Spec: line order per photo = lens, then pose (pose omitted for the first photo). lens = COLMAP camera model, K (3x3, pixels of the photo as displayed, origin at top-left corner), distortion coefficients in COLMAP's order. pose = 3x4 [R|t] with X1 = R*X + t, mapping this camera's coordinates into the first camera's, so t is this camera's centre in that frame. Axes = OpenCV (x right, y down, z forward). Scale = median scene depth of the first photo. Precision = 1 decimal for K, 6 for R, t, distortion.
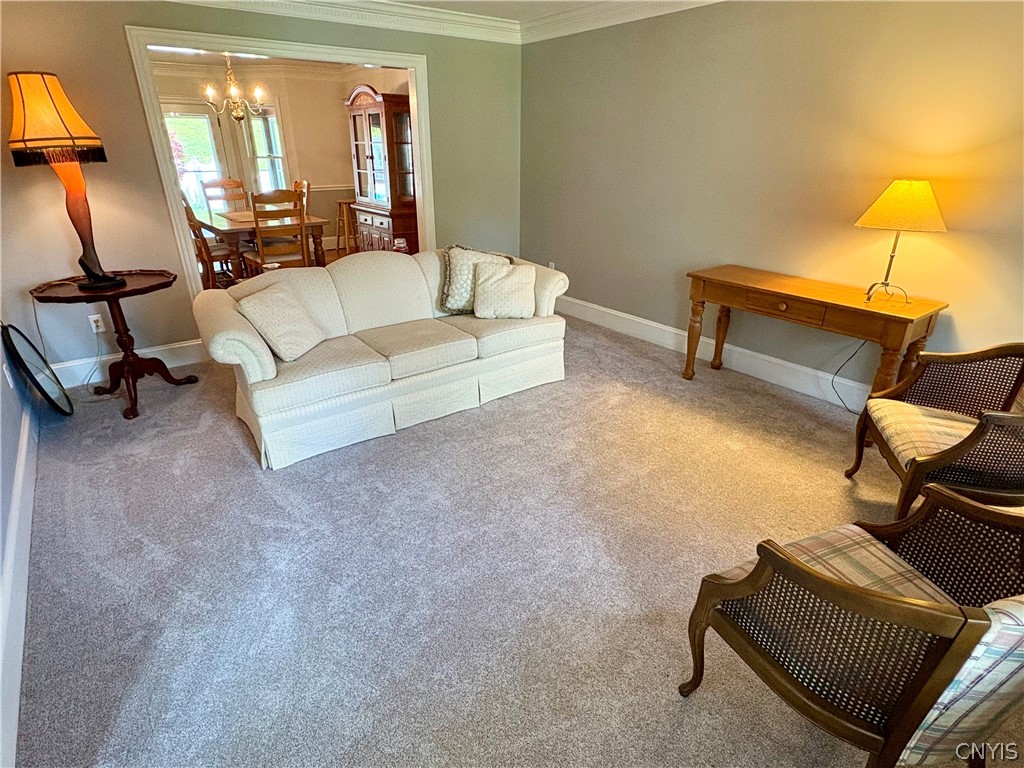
lens RADIAL K [[555.2, 0, 511.9], [0, 555.2, 384.4], [0, 0, 1]] dist [-0.000593, -0.000051]
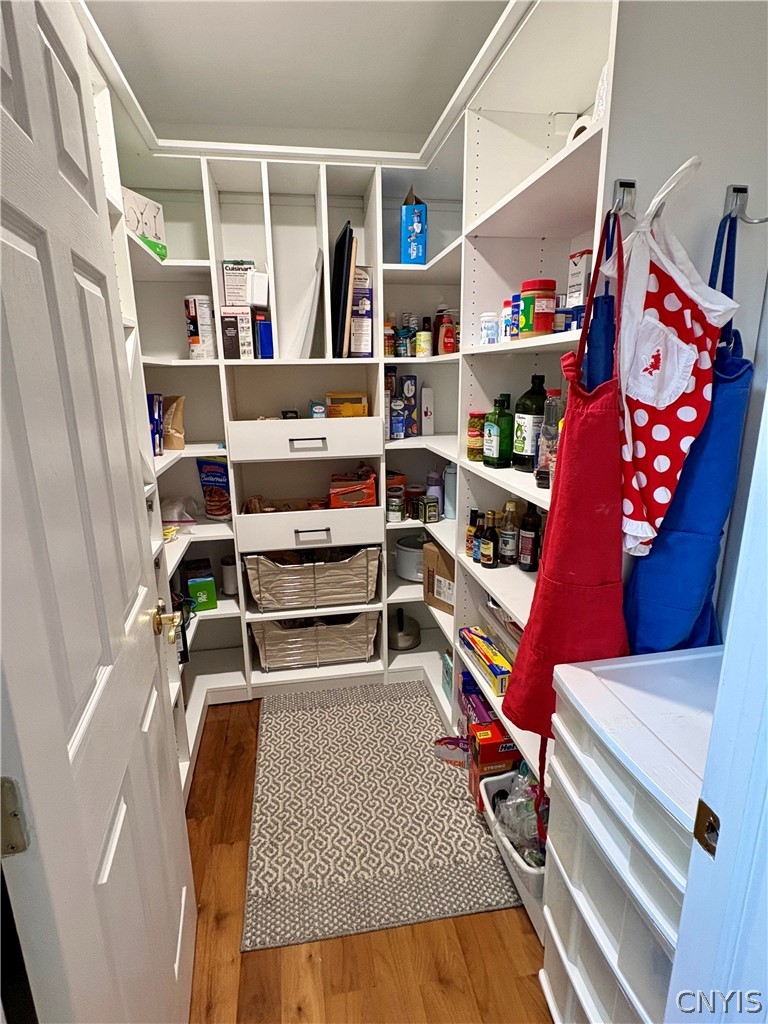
lens RADIAL K [[540.3, 0, 383.0], [0, 540.3, 513.4], [0, 0, 1]] dist [0.003570, 0.000285]
pose [[0.896431, 0.103108, -0.431023, -0.333088], [-0.168248, 0.978926, -0.115742, -0.284144], [0.410006, 0.176273, 0.894887, 0.874338]]
